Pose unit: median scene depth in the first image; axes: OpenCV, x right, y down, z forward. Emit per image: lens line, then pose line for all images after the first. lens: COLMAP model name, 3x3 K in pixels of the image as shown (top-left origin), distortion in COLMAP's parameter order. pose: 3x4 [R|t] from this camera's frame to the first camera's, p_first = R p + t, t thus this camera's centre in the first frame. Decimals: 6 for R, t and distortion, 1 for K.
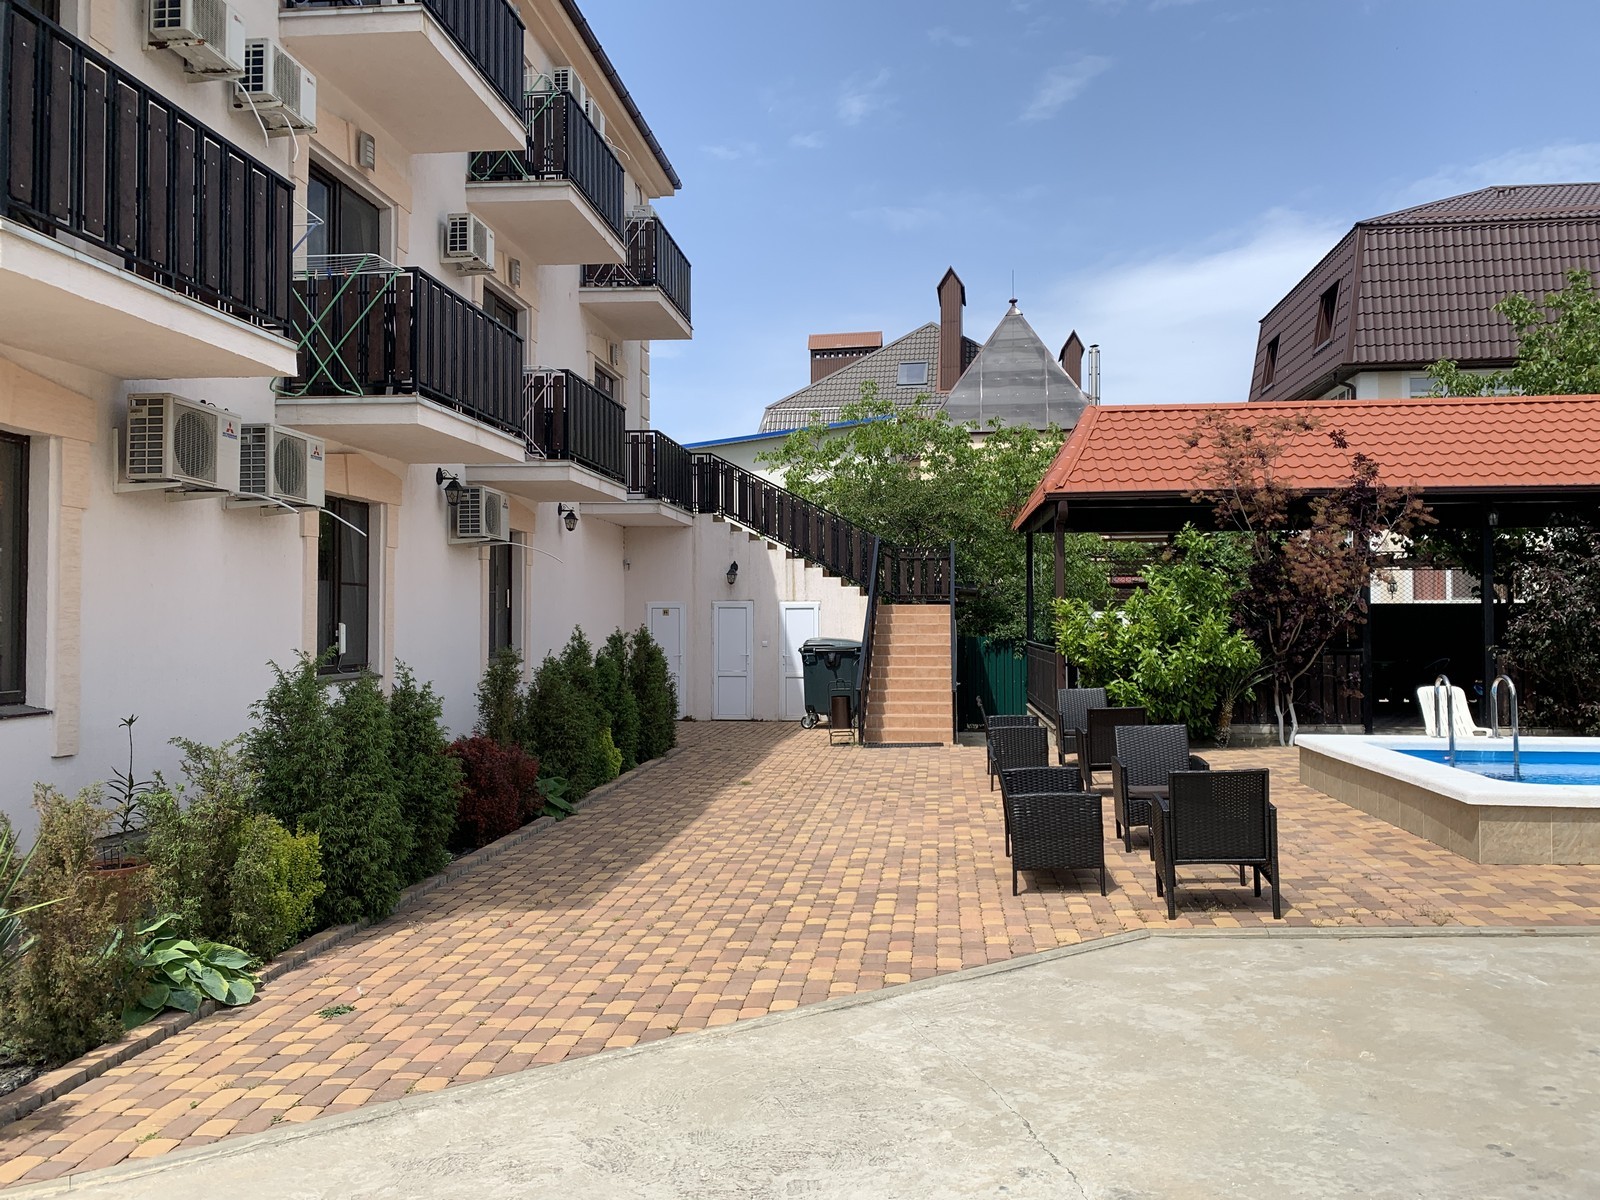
lens RADIAL K [[1218.4, 0, 805.5], [0, 1218.4, 592.5], [0, 0, 1]] dist [0.079883, -0.120777]
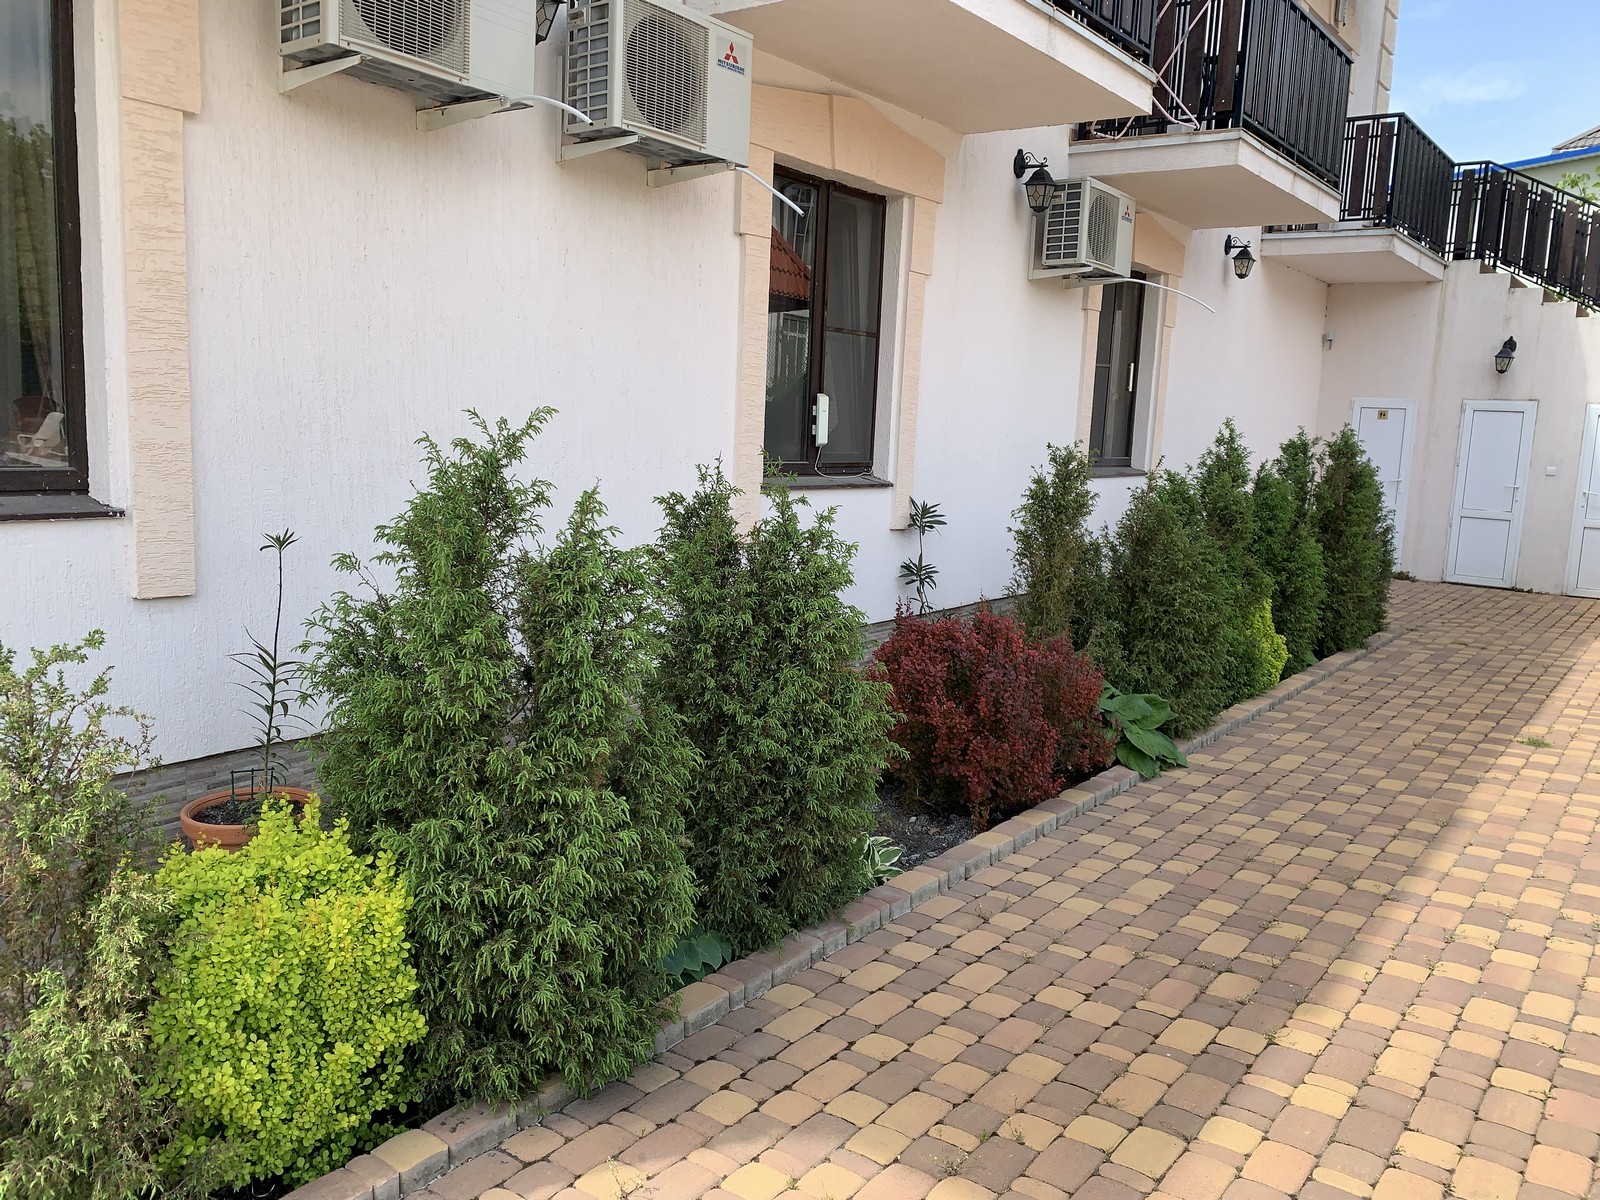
lens RADIAL K [[1229.9, 0, 809.5], [0, 1229.9, 595.9], [0, 0, 1]] dist [0.048987, -0.088943]
pose [[0.860039, 0.111111, -0.497983, -0.058870], [-0.032510, 0.985951, 0.163841, 0.021413], [0.509192, -0.124720, 0.851568, 0.410198]]
